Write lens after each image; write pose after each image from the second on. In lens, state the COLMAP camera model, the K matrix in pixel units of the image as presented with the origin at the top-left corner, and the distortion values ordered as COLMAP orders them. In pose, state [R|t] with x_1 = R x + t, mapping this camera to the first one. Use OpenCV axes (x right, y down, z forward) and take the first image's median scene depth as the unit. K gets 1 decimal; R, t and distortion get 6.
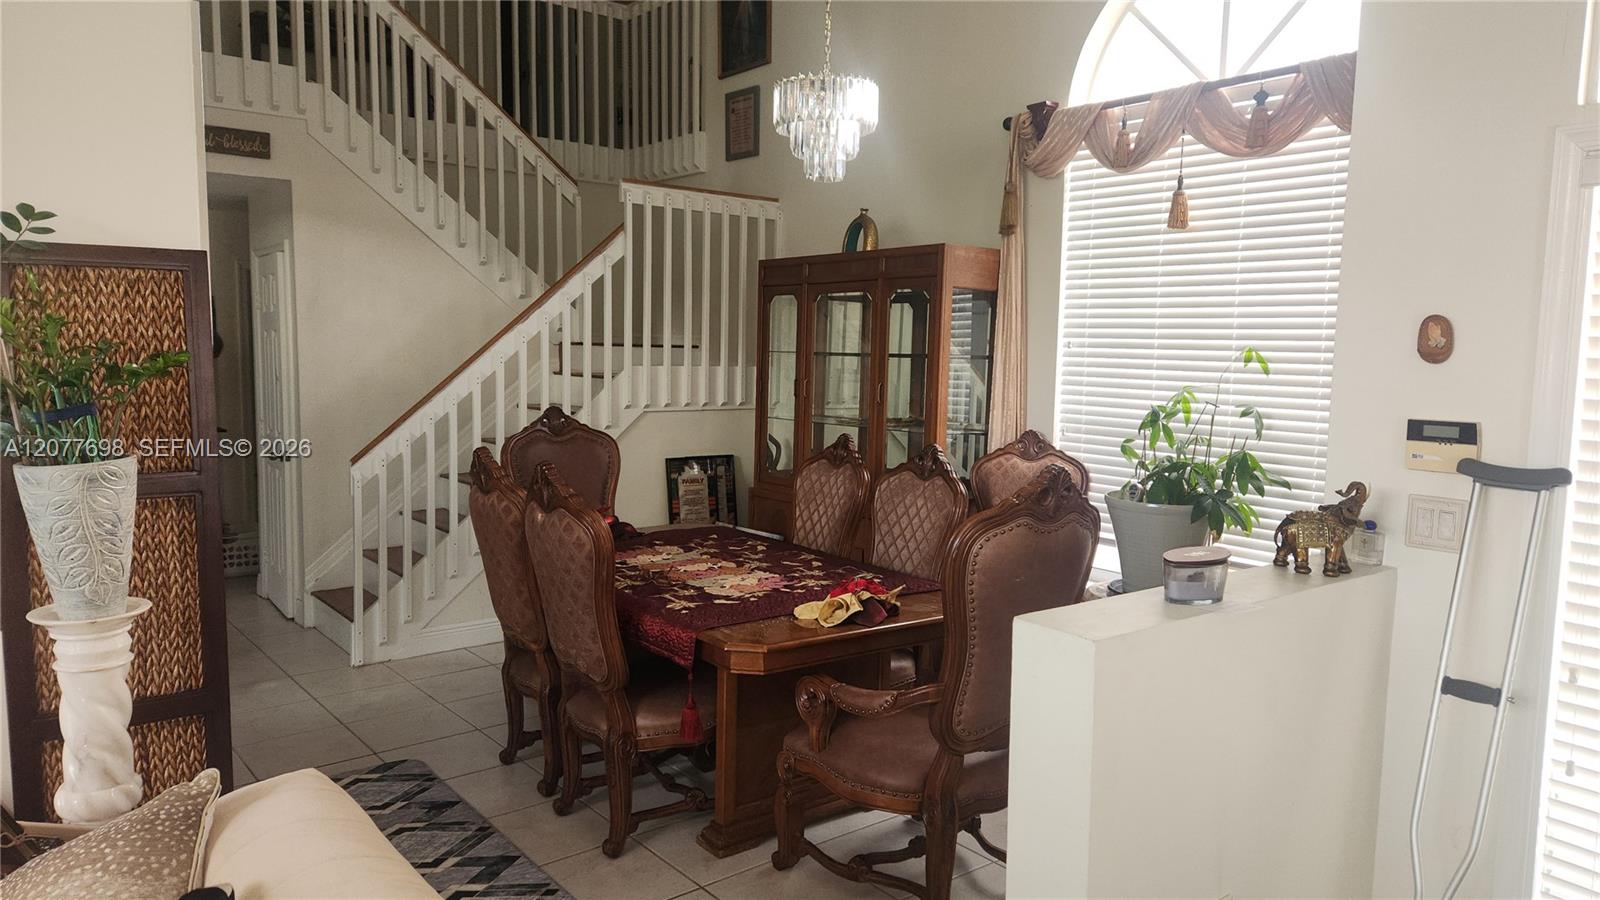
lens RADIAL K [[1069.9, 0, 807.5], [0, 1069.9, 446.9], [0, 0, 1]] dist [0.105430, -0.106031]
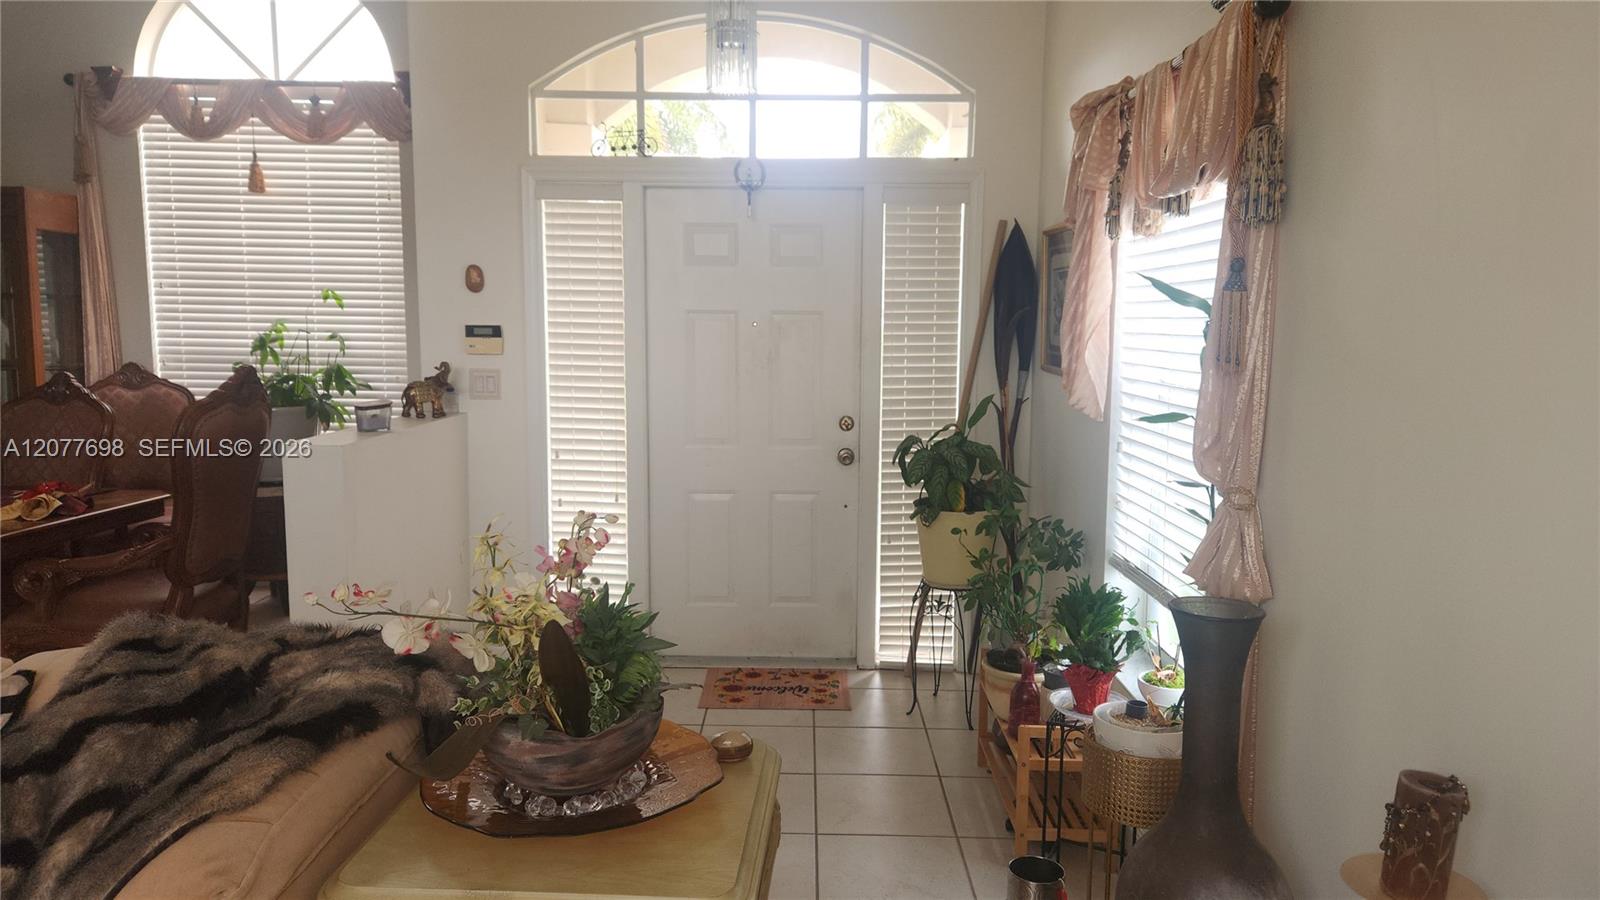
lens RADIAL K [[1069.9, 0, 807.5], [0, 1069.9, 446.9], [0, 0, 1]] dist [0.105430, -0.106031]
pose [[0.636749, -0.111747, 0.762931, -0.253901], [0.080002, 0.993677, 0.078774, 0.043716], [-0.766909, 0.010877, 0.641663, -0.301201]]
